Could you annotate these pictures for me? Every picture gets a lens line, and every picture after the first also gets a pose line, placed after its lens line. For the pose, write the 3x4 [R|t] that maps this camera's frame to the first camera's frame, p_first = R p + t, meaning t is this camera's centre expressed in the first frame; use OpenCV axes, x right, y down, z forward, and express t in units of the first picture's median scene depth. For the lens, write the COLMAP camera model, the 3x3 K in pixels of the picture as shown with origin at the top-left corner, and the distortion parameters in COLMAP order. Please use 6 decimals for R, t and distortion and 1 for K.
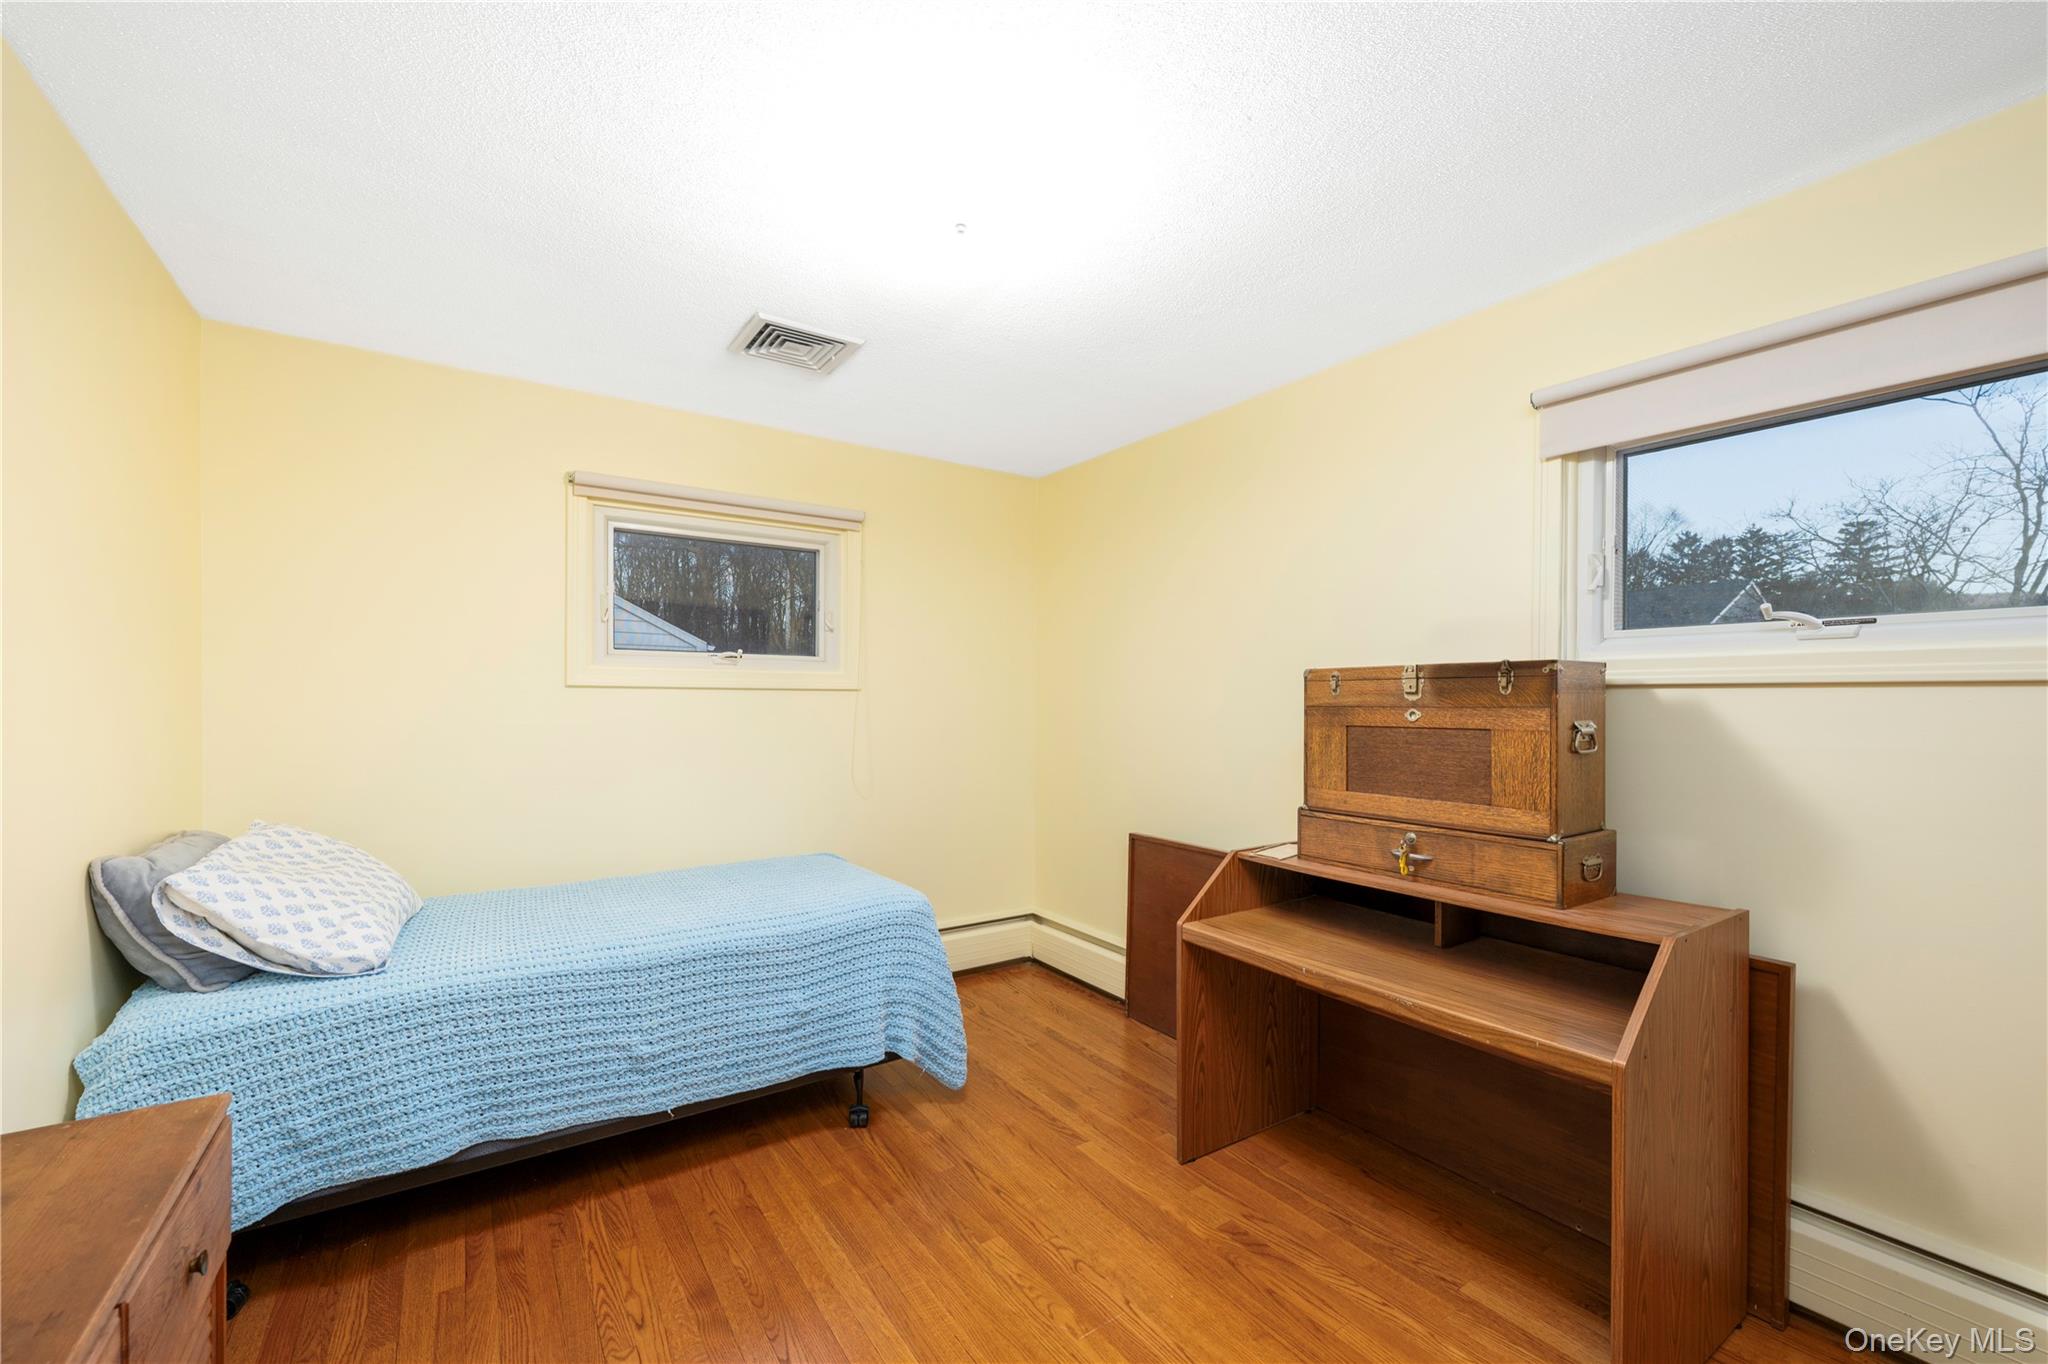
lens RADIAL K [[814.3, 0, 1027.3], [0, 814.3, 678.6], [0, 0, 1]] dist [0.000953, 0.000227]
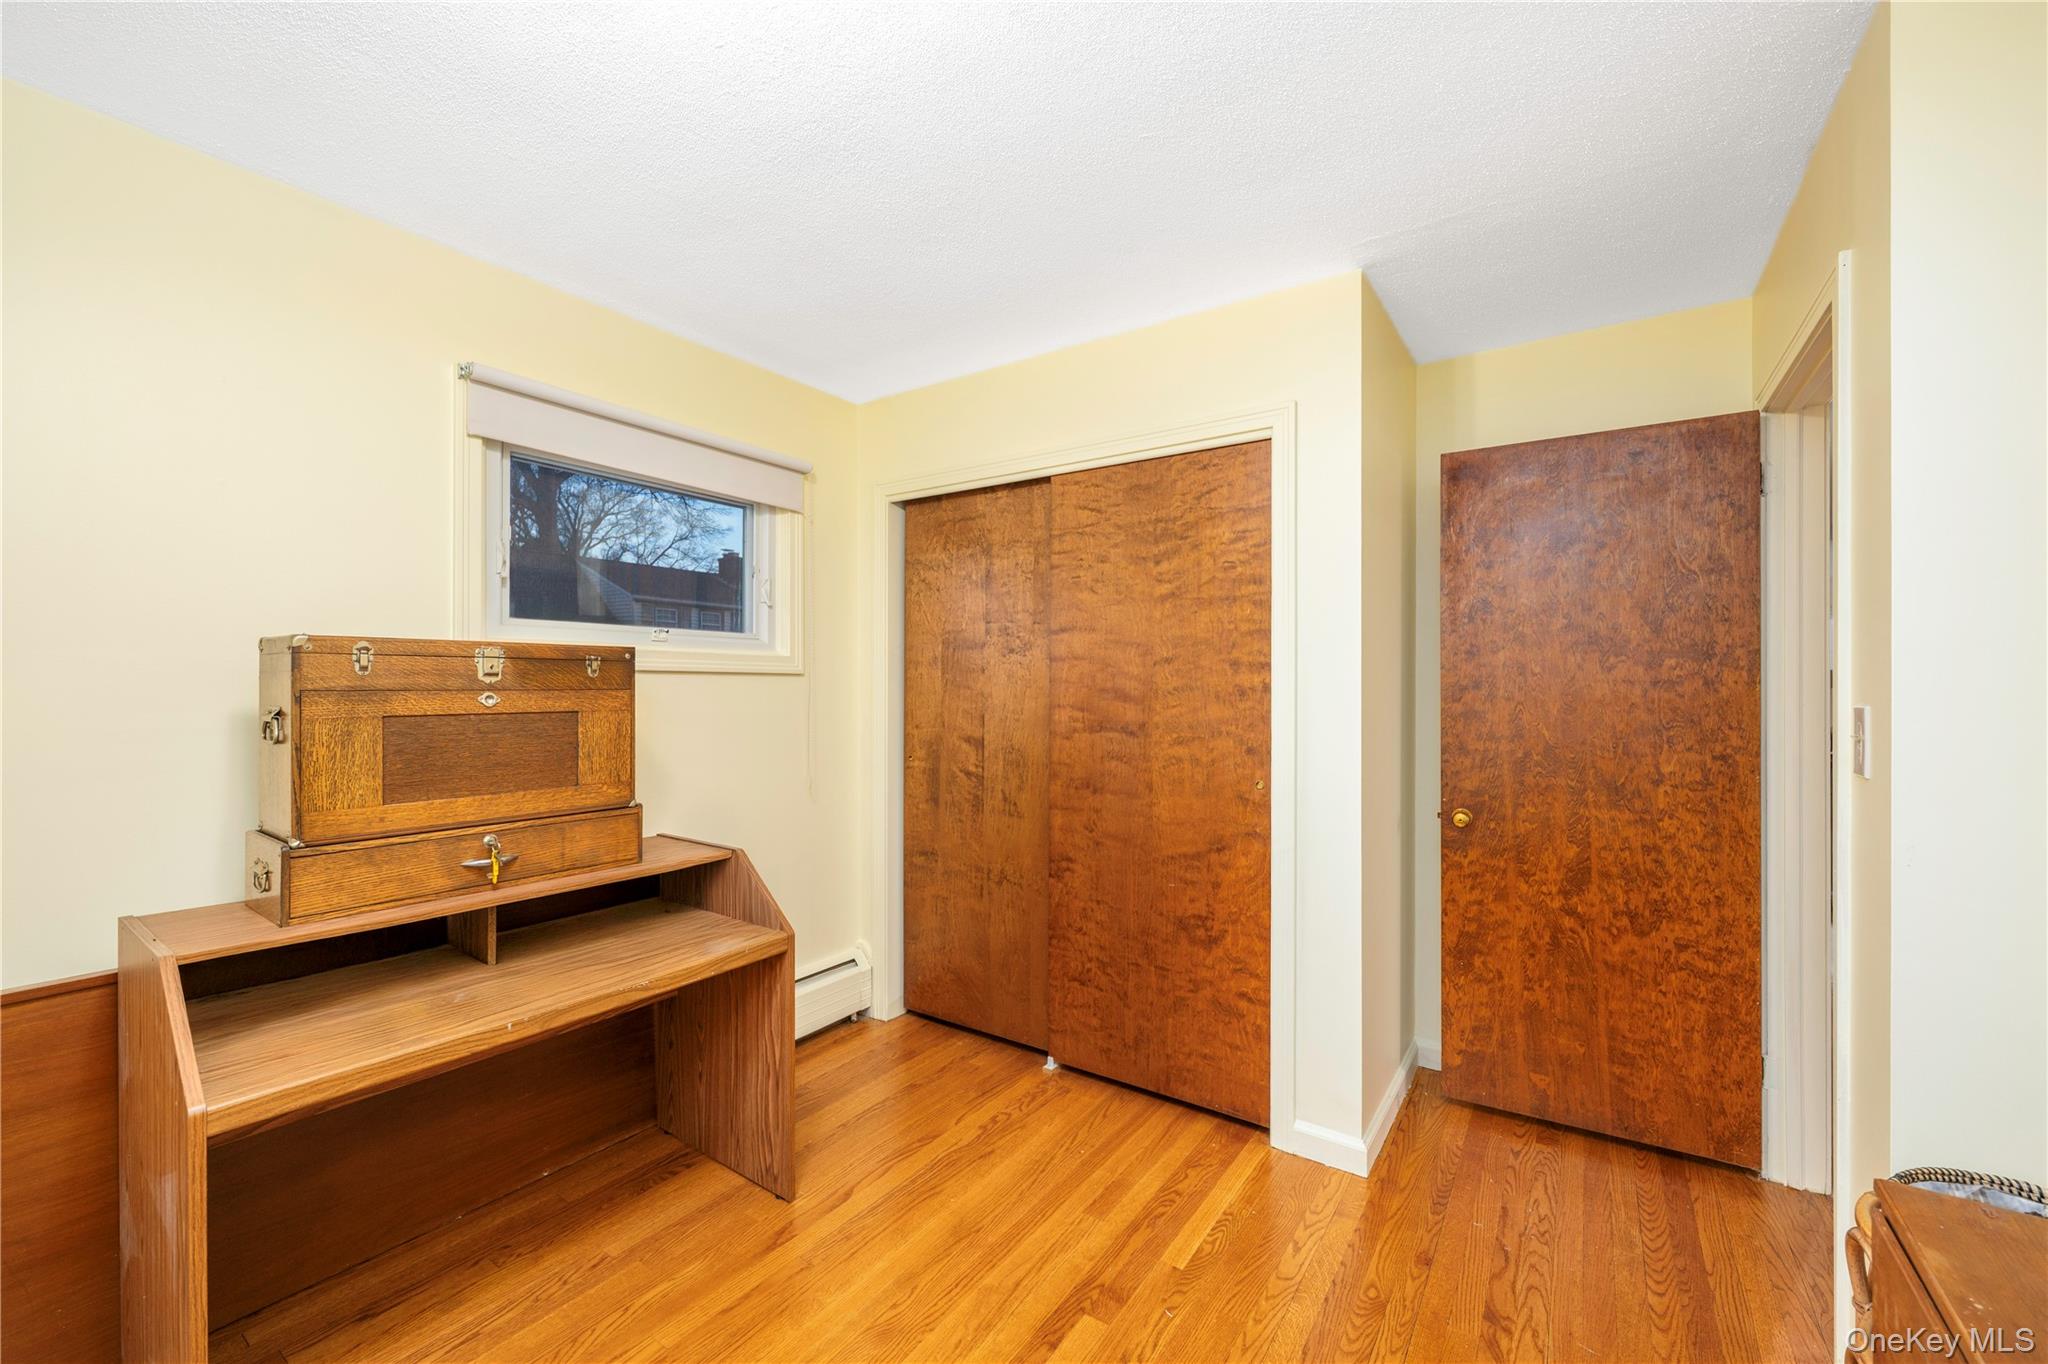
lens RADIAL K [[814.3, 0, 1027.3], [0, 814.3, 678.6], [0, 0, 1]] dist [0.000953, 0.000227]
pose [[-0.358537, 0.012585, 0.933431, -0.533658], [-0.024160, 0.999449, -0.022755, 0.028277], [-0.933203, -0.030711, -0.358035, 0.766693]]
